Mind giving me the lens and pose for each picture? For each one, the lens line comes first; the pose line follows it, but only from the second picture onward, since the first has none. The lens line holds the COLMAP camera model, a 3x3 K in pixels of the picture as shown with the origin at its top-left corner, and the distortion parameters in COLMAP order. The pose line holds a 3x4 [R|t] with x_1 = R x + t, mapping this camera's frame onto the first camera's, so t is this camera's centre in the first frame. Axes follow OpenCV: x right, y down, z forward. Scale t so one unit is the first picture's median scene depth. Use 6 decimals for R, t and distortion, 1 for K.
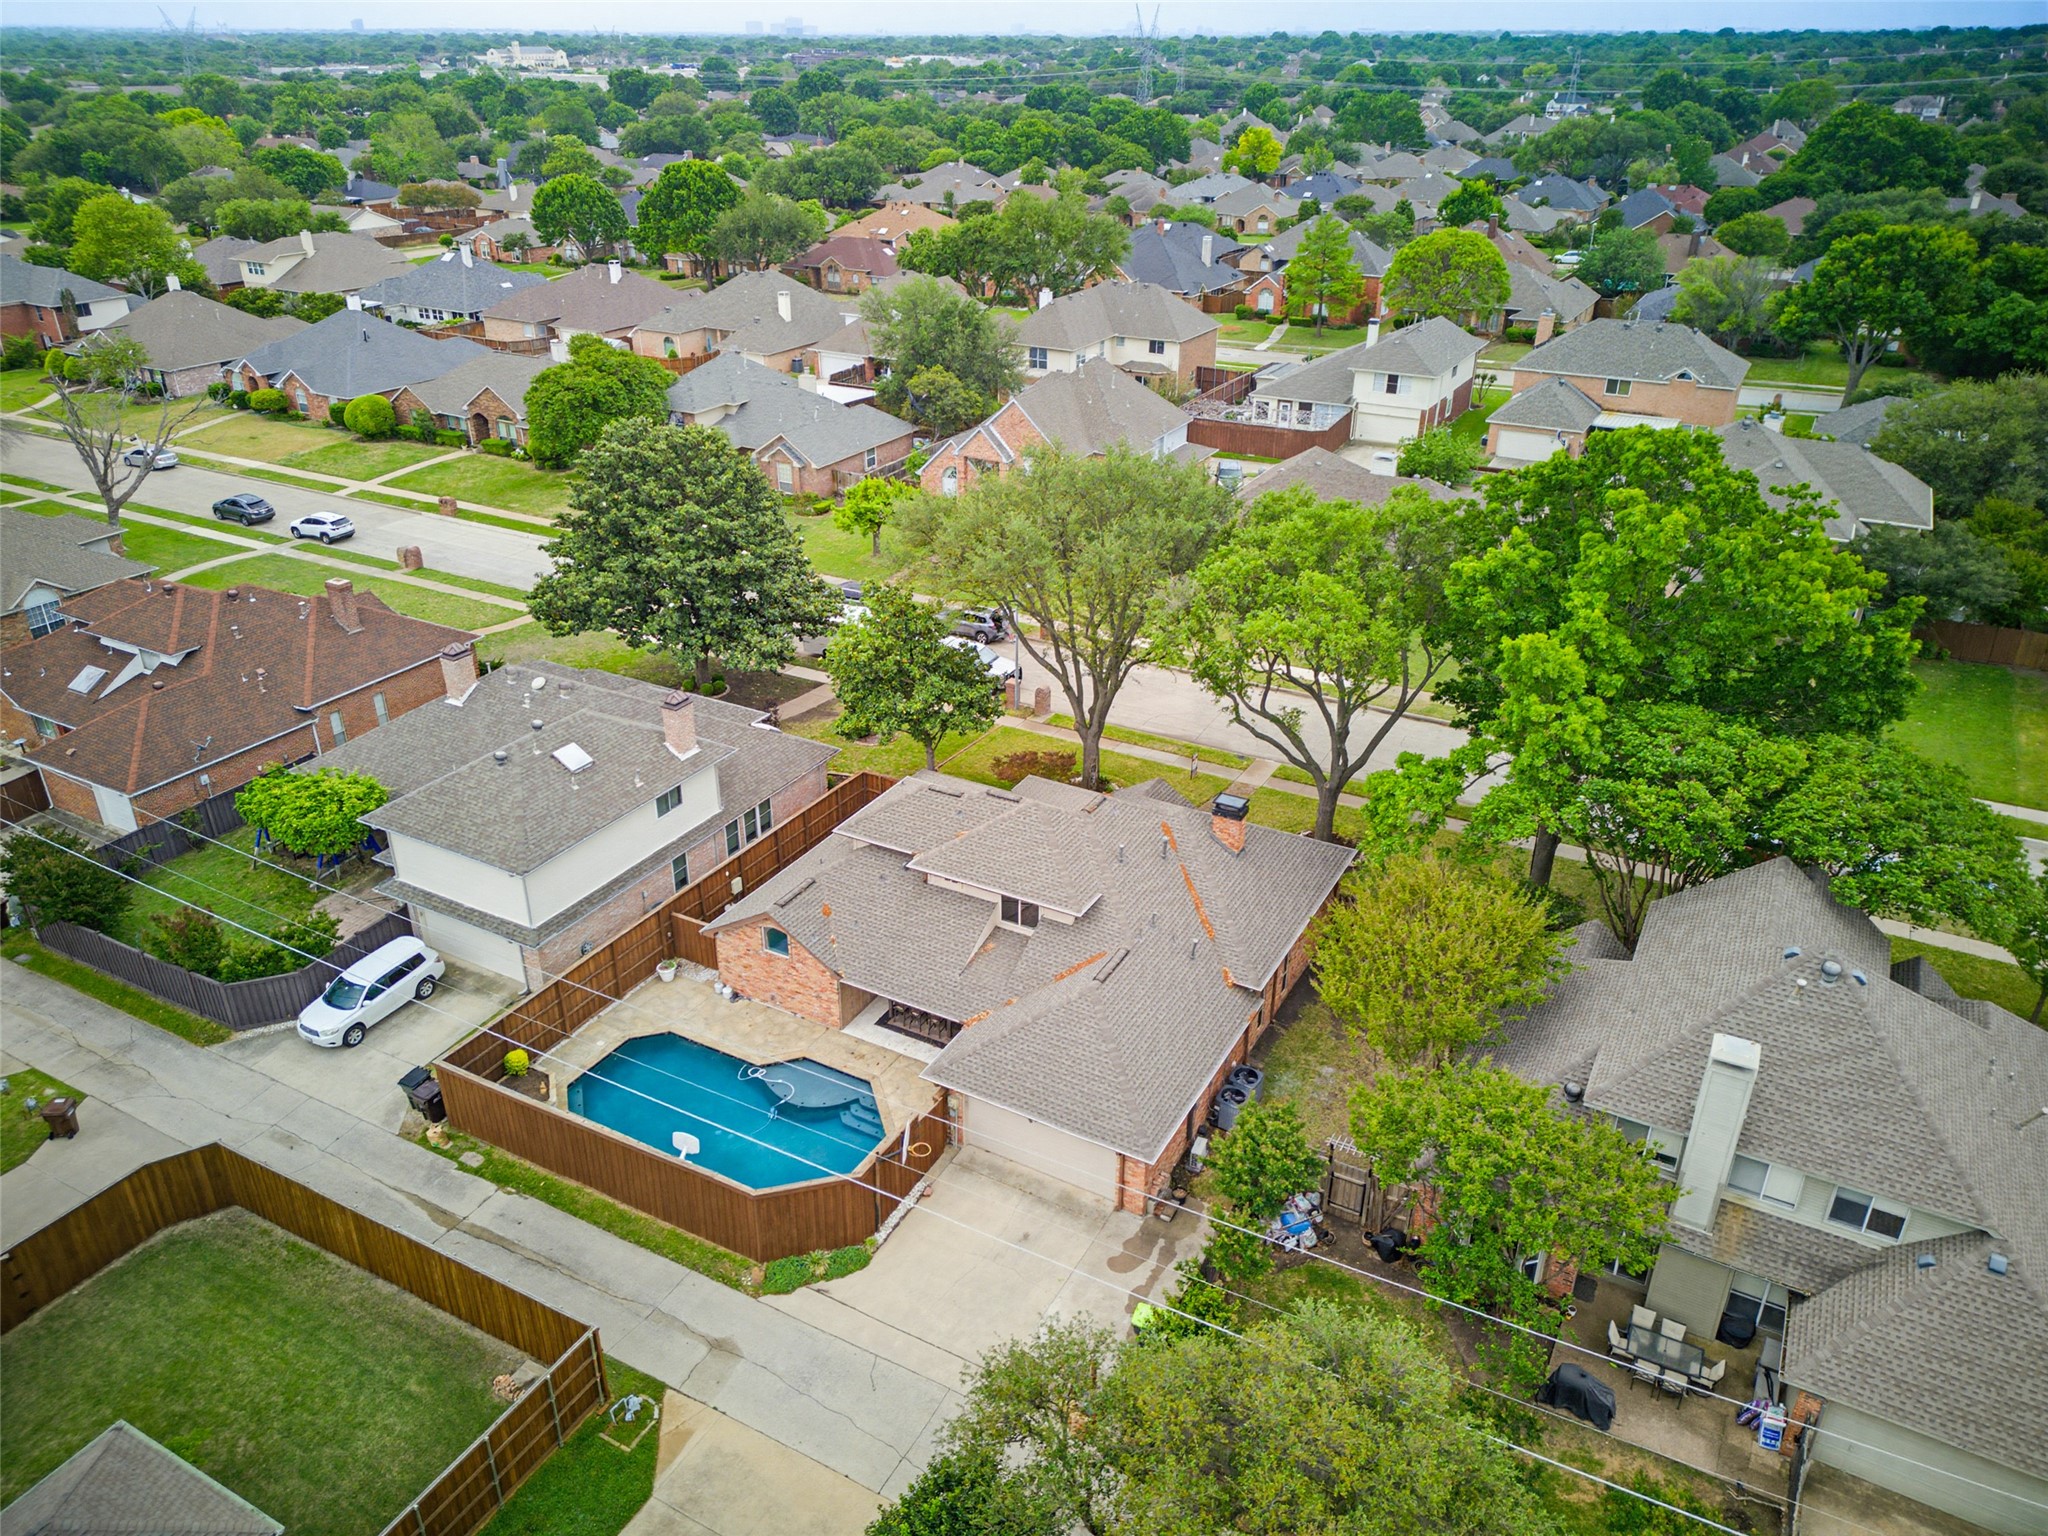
lens RADIAL K [[1402.9, 0, 1015.2], [0, 1402.9, 815.2], [0, 0, 1]] dist [0.072392, -0.080526]
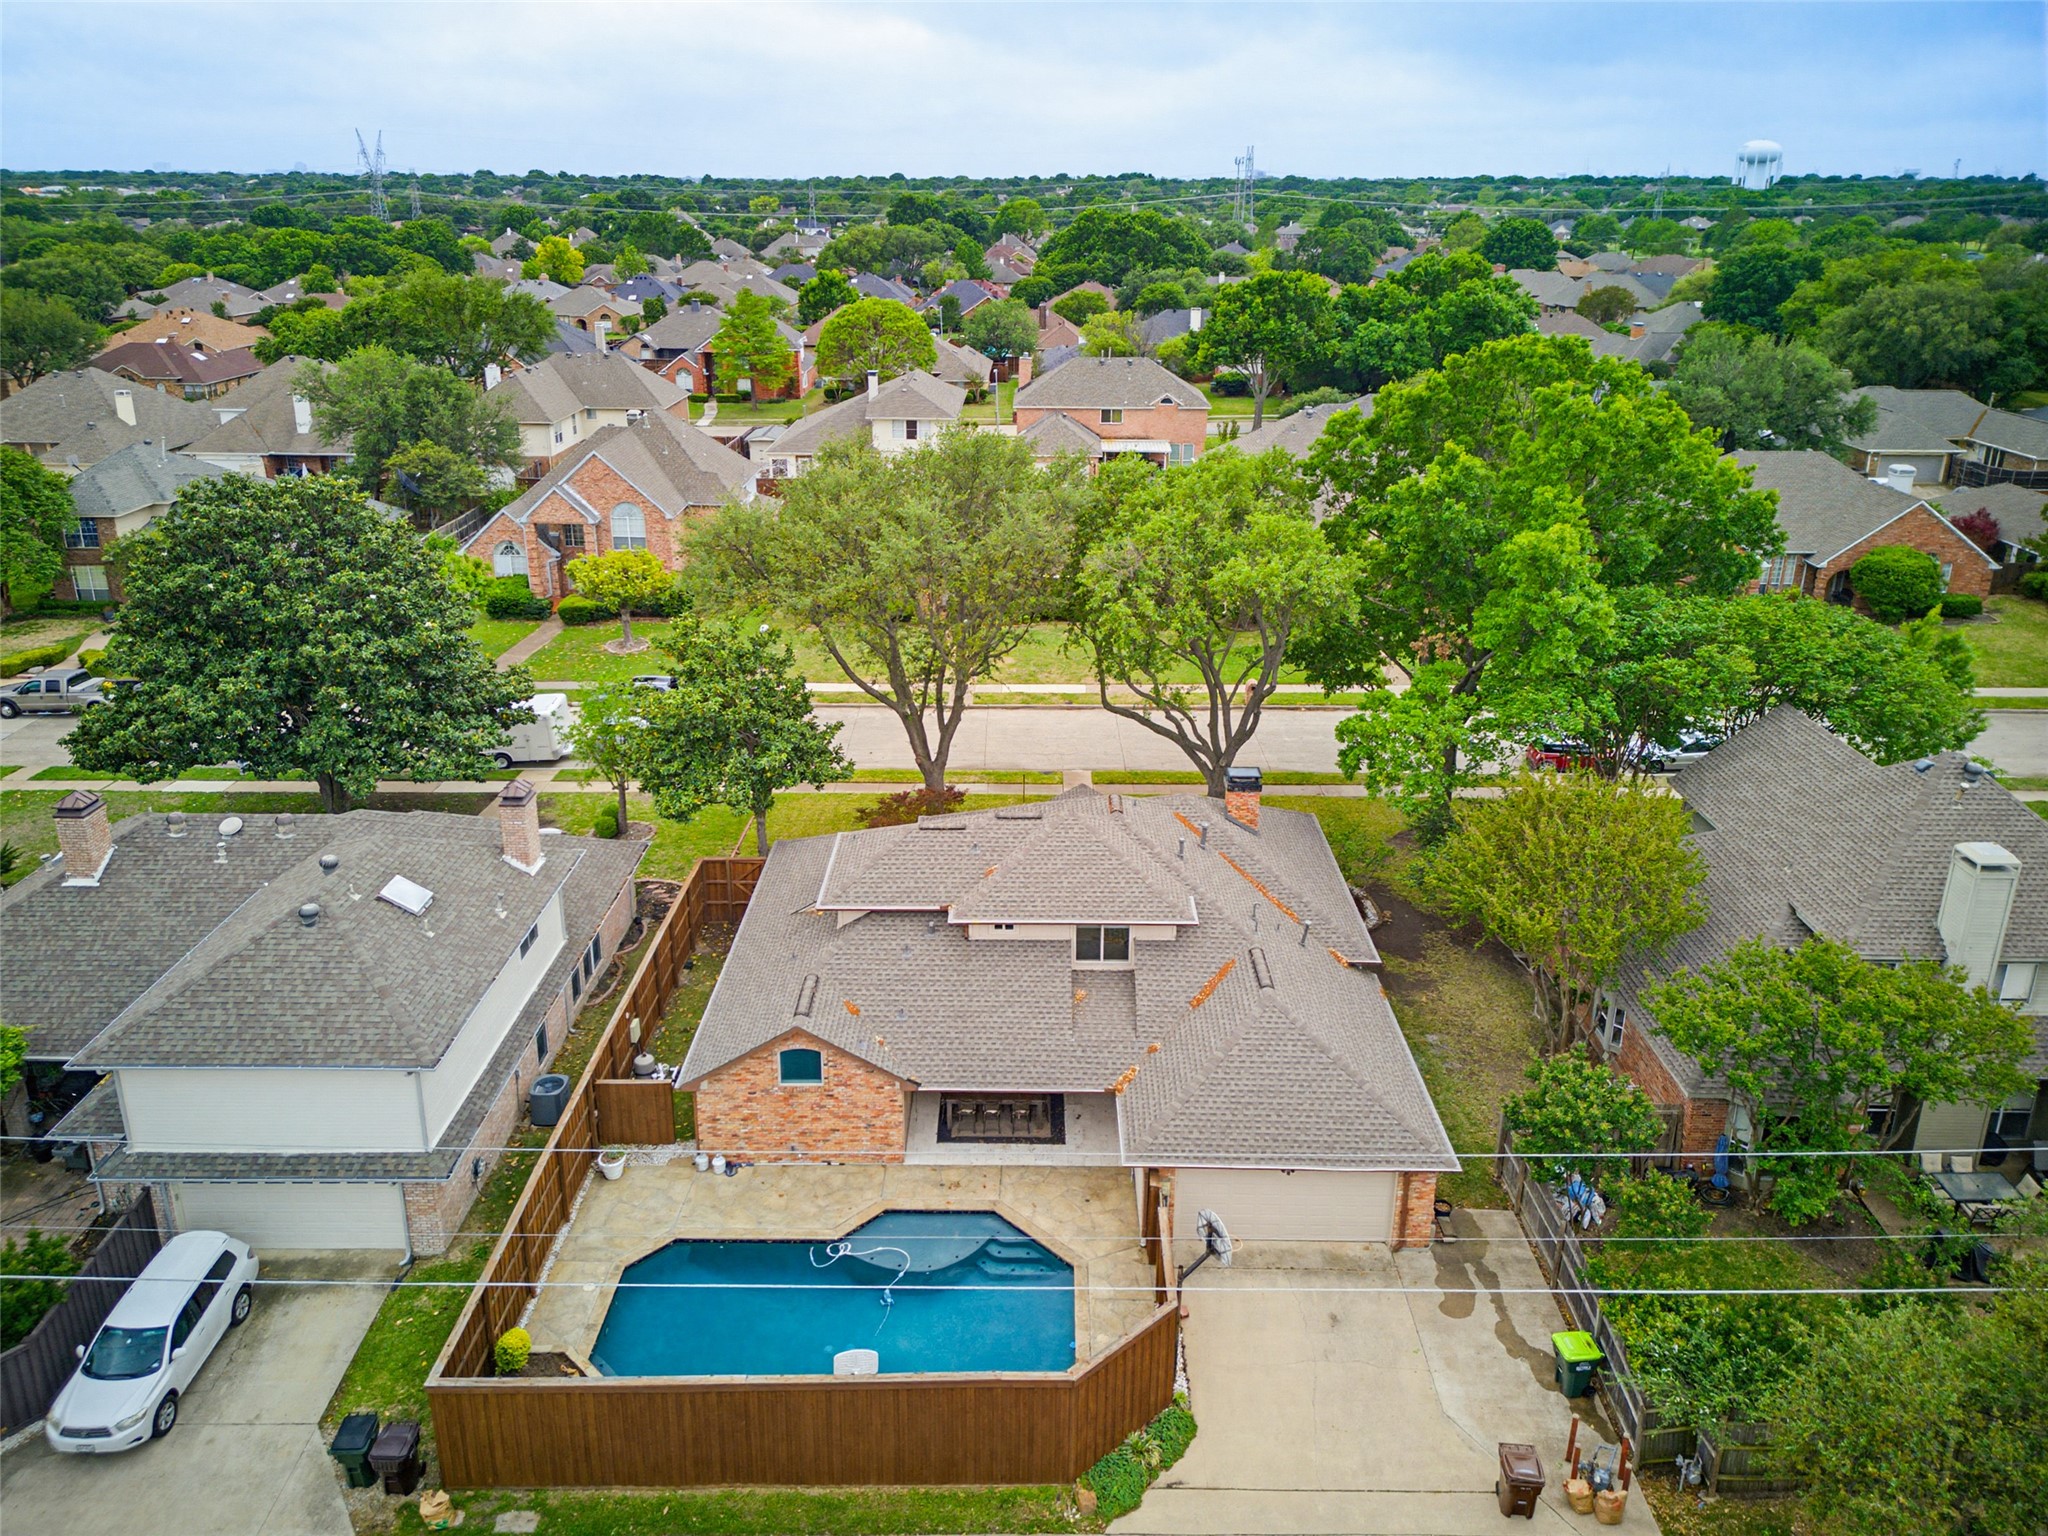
lens RADIAL K [[1450.1, 0, 1020.2], [0, 1450.1, 722.8], [0, 0, 1]] dist [0.076242, -0.082070]
pose [[0.877065, -0.163432, 0.451716, -0.362354], [0.227709, 0.969432, -0.091384, 0.010887], [-0.422973, 0.183009, 0.887469, 0.231323]]
